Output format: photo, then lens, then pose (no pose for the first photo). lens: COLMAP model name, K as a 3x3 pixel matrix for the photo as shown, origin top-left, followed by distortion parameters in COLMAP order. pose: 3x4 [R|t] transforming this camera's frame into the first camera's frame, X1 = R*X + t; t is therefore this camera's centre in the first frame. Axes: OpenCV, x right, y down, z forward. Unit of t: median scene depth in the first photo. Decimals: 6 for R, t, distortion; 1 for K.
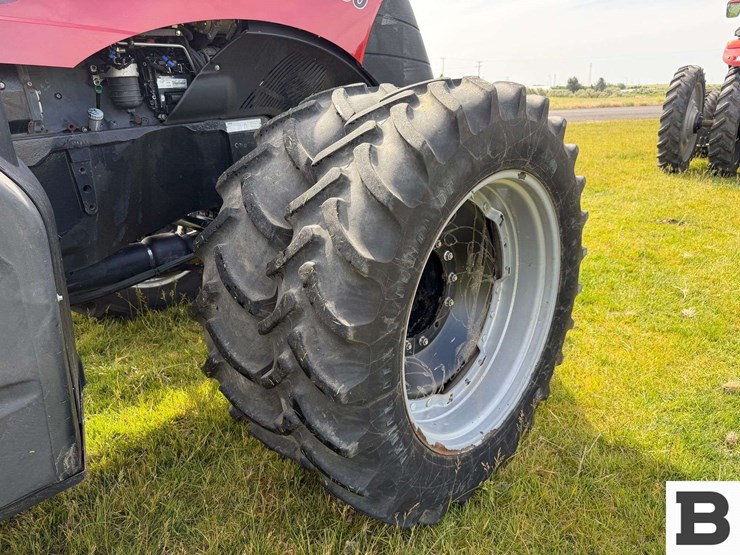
lens RADIAL K [[526.6, 0, 374.6], [0, 526.6, 289.9], [0, 0, 1]] dist [0.000582, -0.003966]
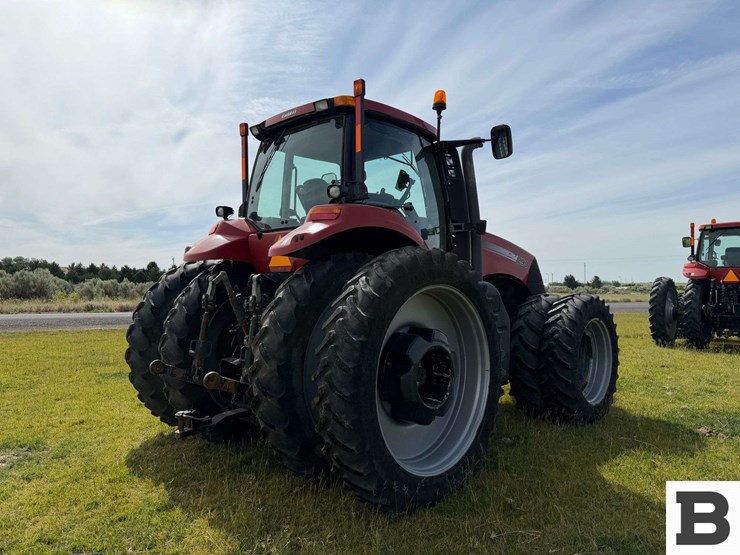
lens RADIAL K [[591.2, 0, 370.0], [0, 591.2, 277.5], [0, 0, 1]] dist [0.009384, 0.000139]
pose [[0.999582, 0.020889, 0.019963, -0.291958], [-0.012299, 0.932782, -0.360230, 0.209805], [-0.026146, 0.359834, 0.932650, -0.597538]]
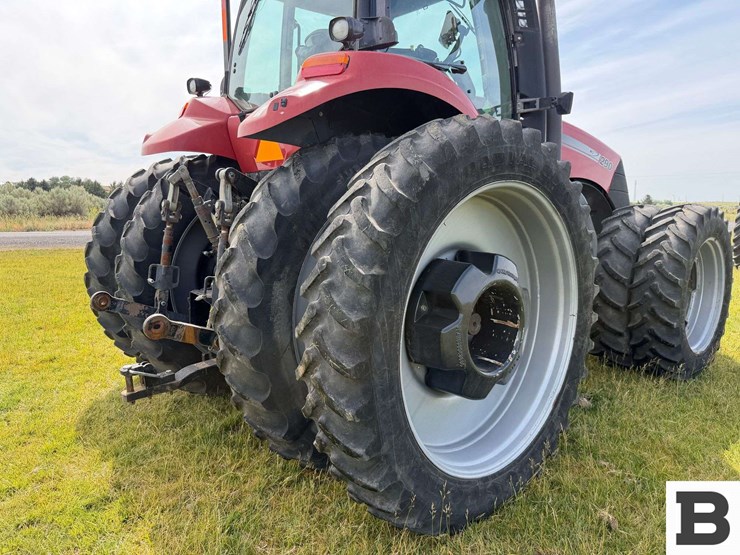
lens RADIAL K [[559.9, 0, 350.1], [0, 559.9, 286.4], [0, 0, 1]] dist [0.050128, -0.005420]
pose [[0.996472, 0.032223, -0.077492, -0.279872], [-0.047901, 0.976551, -0.209889, 0.147398], [0.068912, 0.212860, 0.974649, -0.390822]]
